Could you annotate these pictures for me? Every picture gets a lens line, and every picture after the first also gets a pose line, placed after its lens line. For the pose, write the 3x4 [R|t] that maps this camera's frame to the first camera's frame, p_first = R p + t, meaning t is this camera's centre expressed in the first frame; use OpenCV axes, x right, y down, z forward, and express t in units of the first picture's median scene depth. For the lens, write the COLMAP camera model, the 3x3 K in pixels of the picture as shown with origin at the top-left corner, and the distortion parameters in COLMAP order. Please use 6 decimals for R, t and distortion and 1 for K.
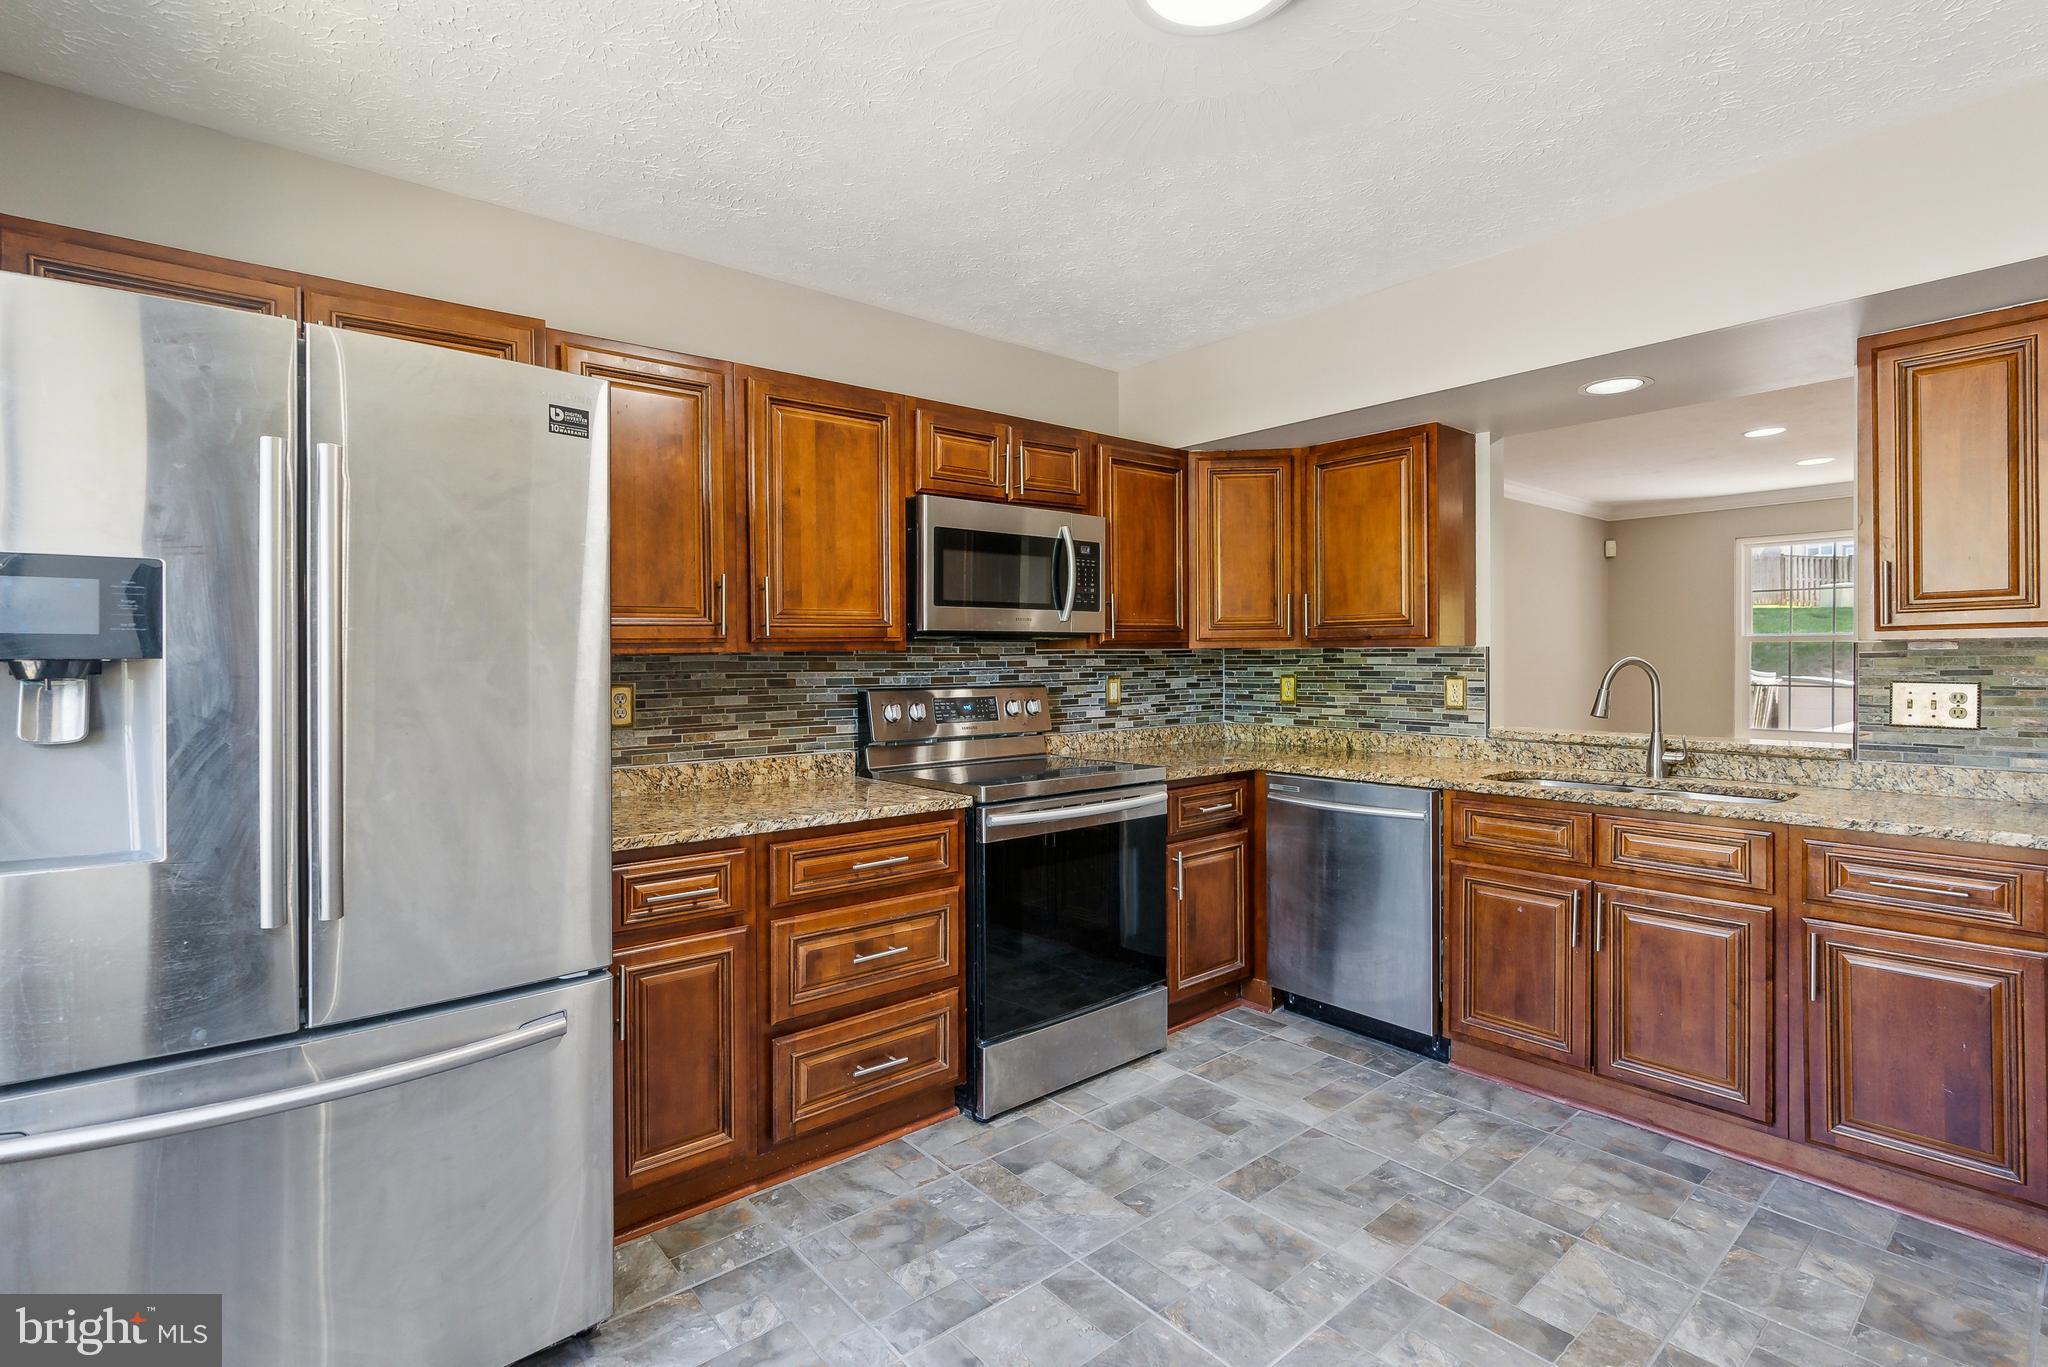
lens RADIAL K [[950.0, 0, 1024.0], [0, 950.0, 683.5], [0, 0, 1]] dist [-0.022677, 0.007136]
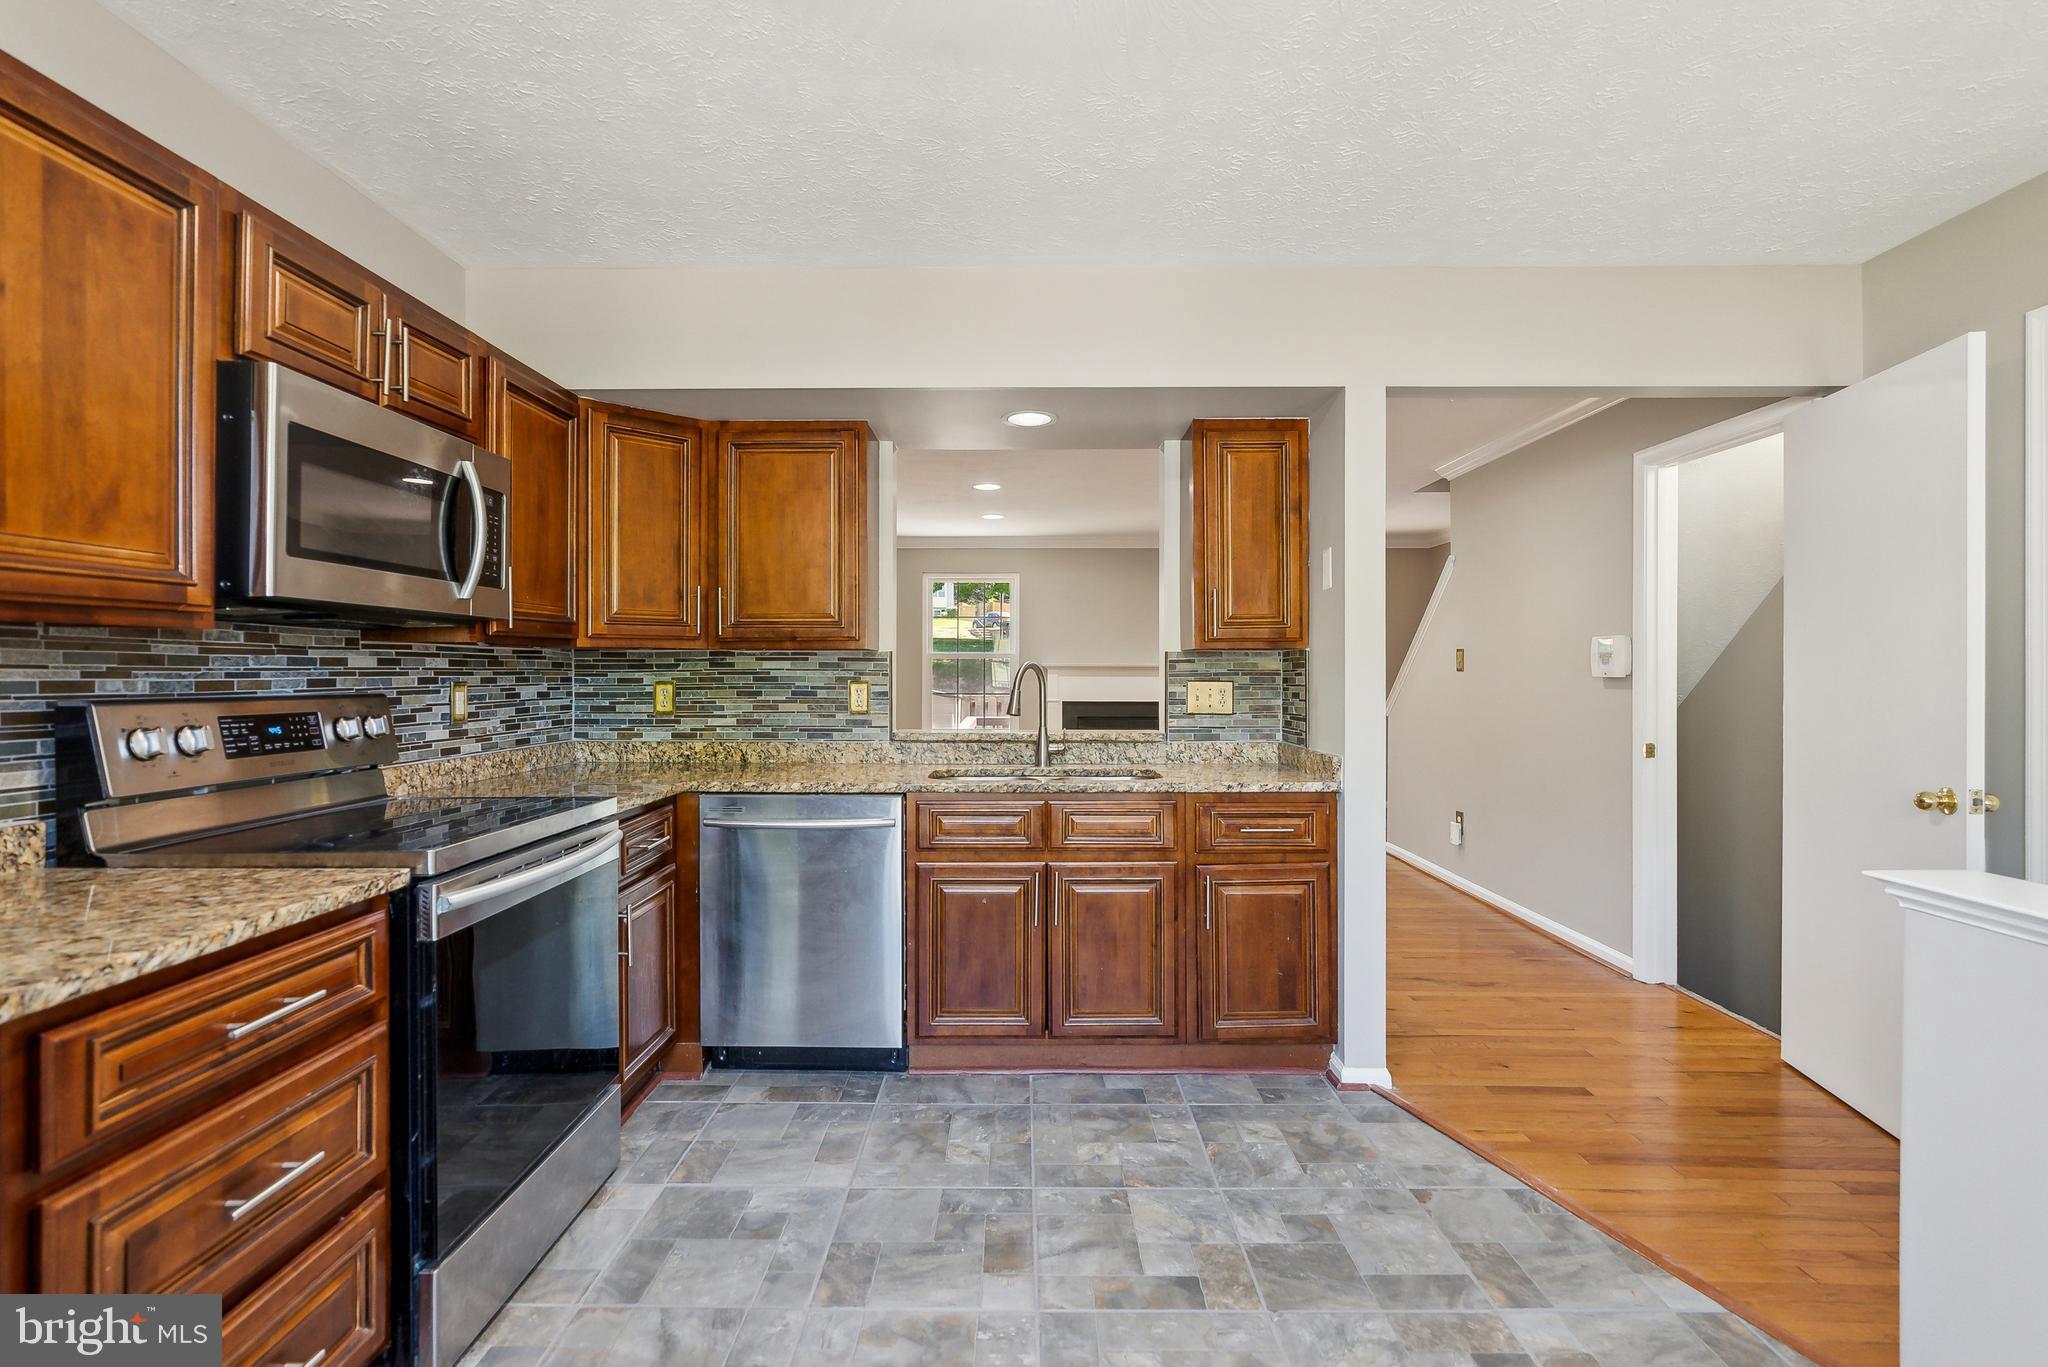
lens RADIAL K [[950.0, 0, 1024.0], [0, 950.0, 683.5], [0, 0, 1]] dist [-0.022677, 0.007136]
pose [[0.649031, -0.002644, 0.760758, -0.221944], [0.017355, 0.999785, -0.011332, 0.011070], [-0.760564, 0.020558, 0.648937, 0.256417]]
